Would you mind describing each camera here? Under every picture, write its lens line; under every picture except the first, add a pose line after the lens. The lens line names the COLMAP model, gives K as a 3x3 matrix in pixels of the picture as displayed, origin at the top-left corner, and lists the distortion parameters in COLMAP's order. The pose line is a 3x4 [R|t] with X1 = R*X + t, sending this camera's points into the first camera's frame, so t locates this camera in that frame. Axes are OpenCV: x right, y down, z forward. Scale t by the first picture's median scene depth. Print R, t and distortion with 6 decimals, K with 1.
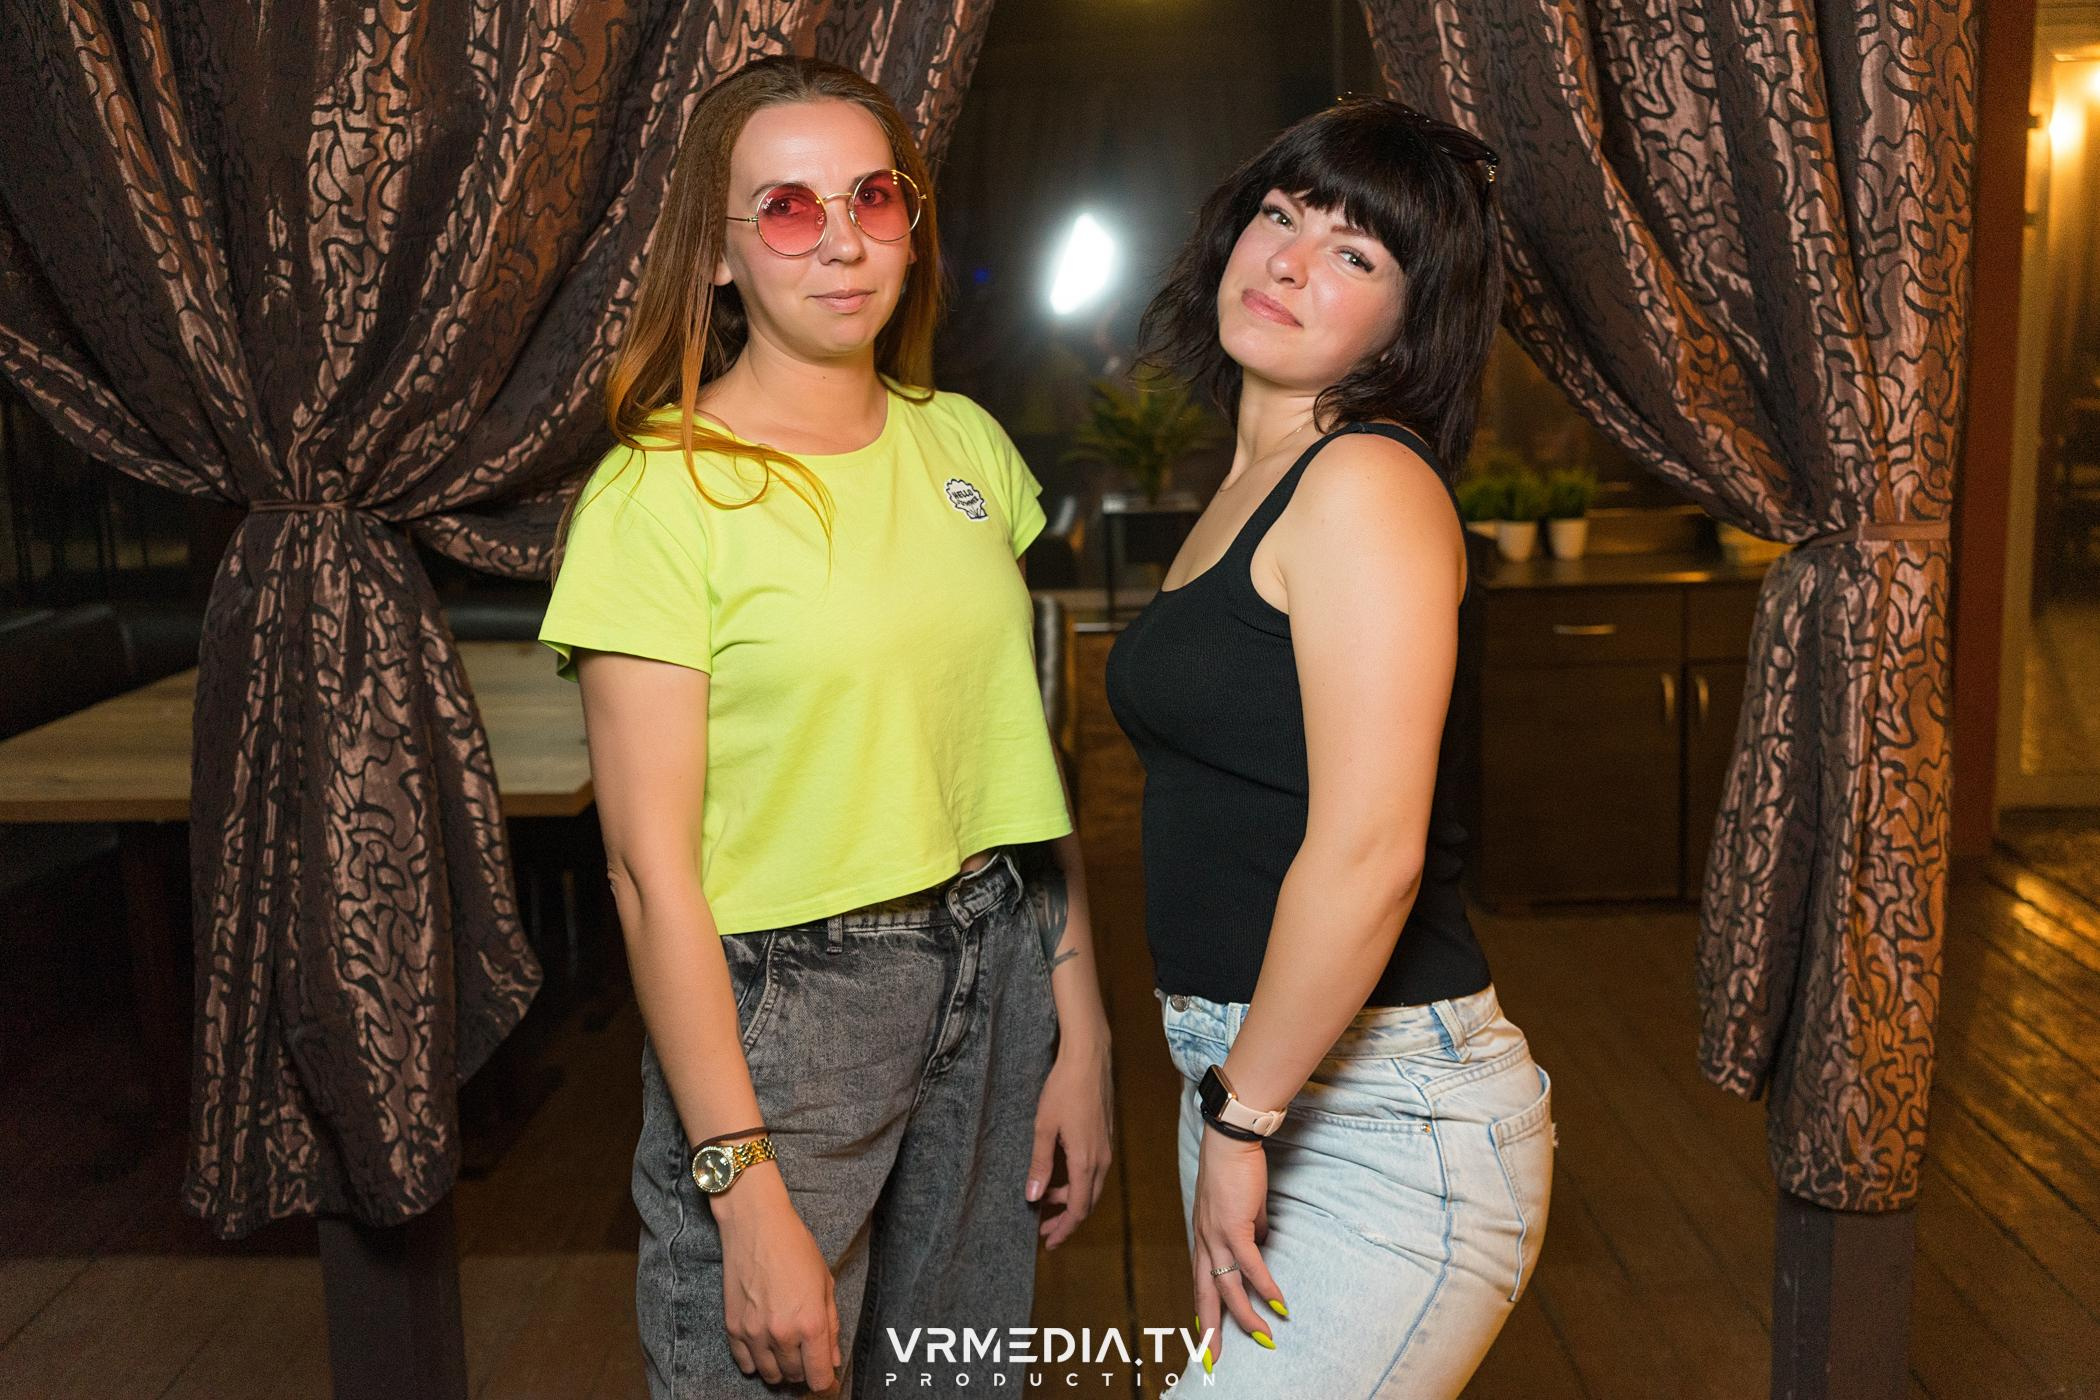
lens RADIAL K [[2113.5, 0, 1053.9], [0, 2113.5, 694.2], [0, 0, 1]] dist [0.040550, 0.000000]
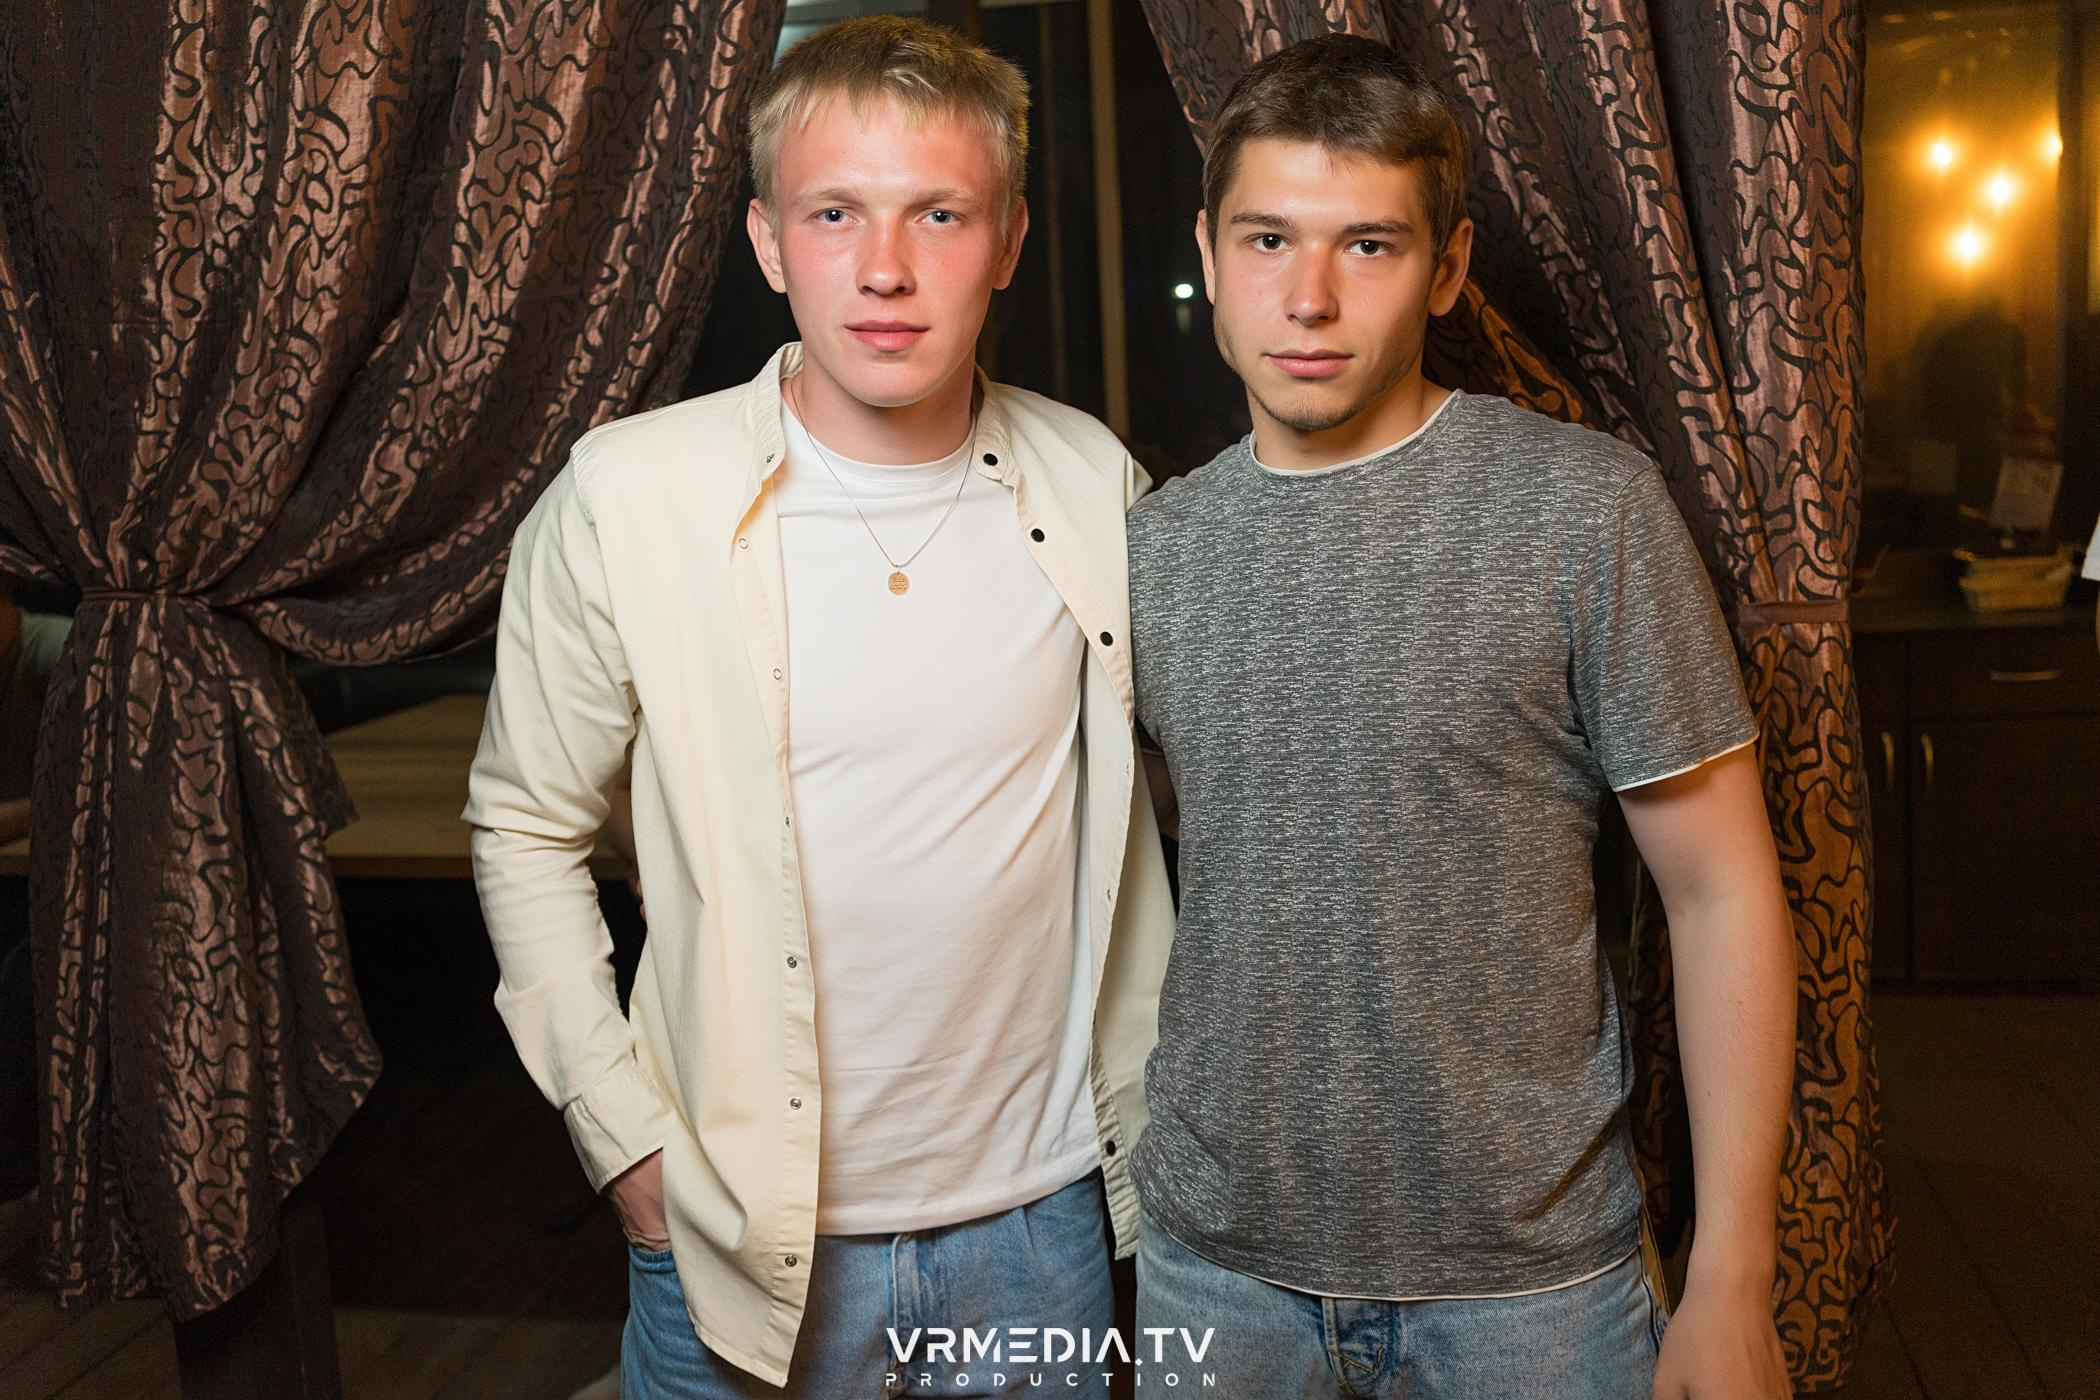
lens RADIAL K [[2113.5, 0, 1048.4], [0, 2113.5, 705.7], [0, 0, 1]] dist [0.040550, 0.000000]
pose [[0.982300, 0.003821, -0.187278, 0.258165], [-0.005401, 0.999954, -0.007925, -0.029416], [0.187239, 0.008797, 0.982275, 0.092310]]
